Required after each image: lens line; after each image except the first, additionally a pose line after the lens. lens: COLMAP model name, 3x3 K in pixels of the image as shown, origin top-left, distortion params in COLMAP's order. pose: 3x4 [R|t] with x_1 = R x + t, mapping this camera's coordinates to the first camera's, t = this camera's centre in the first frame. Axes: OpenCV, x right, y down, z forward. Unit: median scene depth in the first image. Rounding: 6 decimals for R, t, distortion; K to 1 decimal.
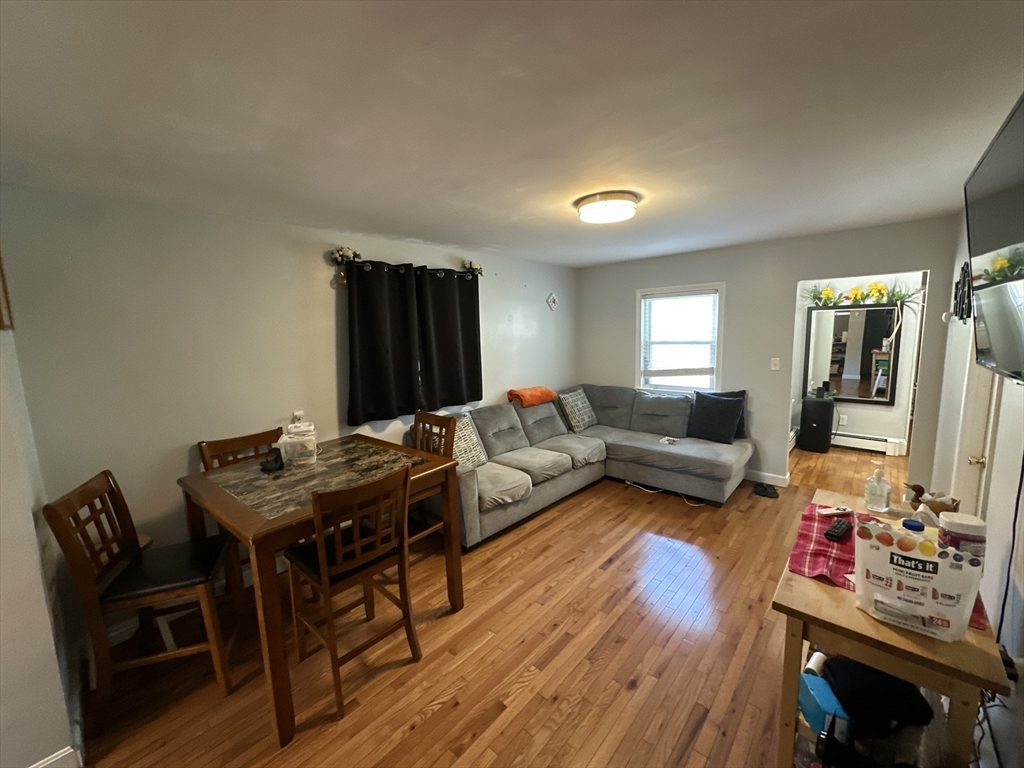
lens RADIAL K [[410.2, 0, 512.0], [0, 410.2, 384.0], [0, 0, 1]] dist [-0.005706, -0.000123]
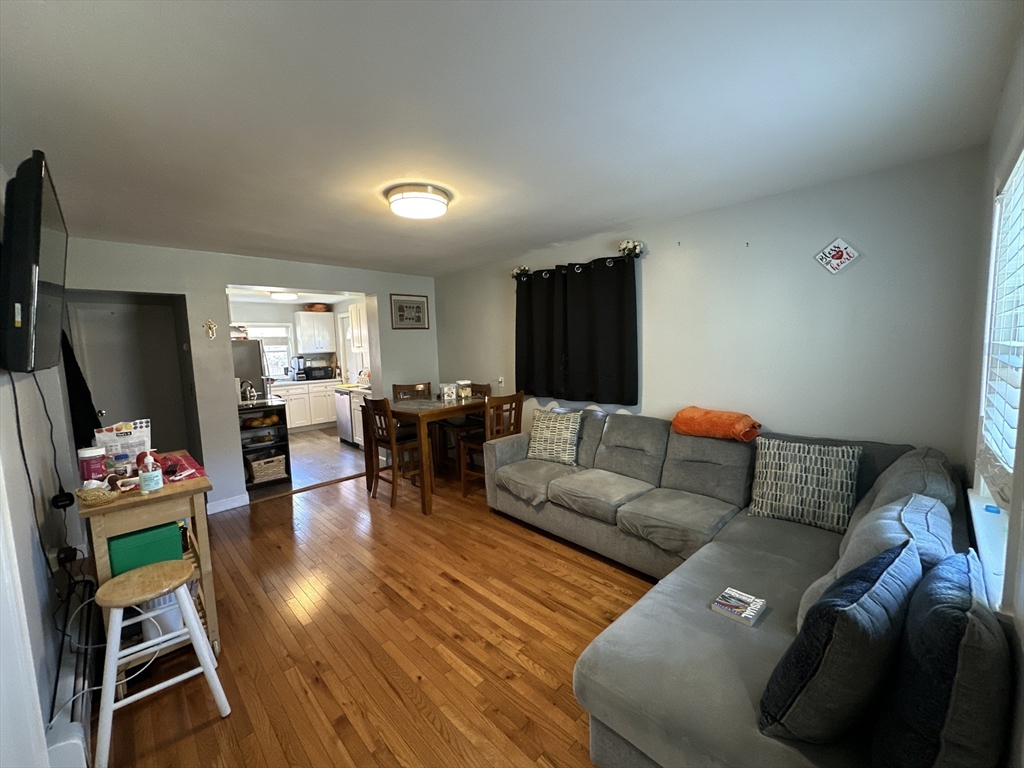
lens RADIAL K [[409.0, 0, 513.2], [0, 409.0, 383.6], [0, 0, 1]] dist [-0.002968, 0.000600]
pose [[-0.061340, 0.135574, -0.988867, 0.773338], [-0.100759, 0.984830, 0.141270, -0.100418], [0.993018, 0.108303, -0.046749, 0.815960]]
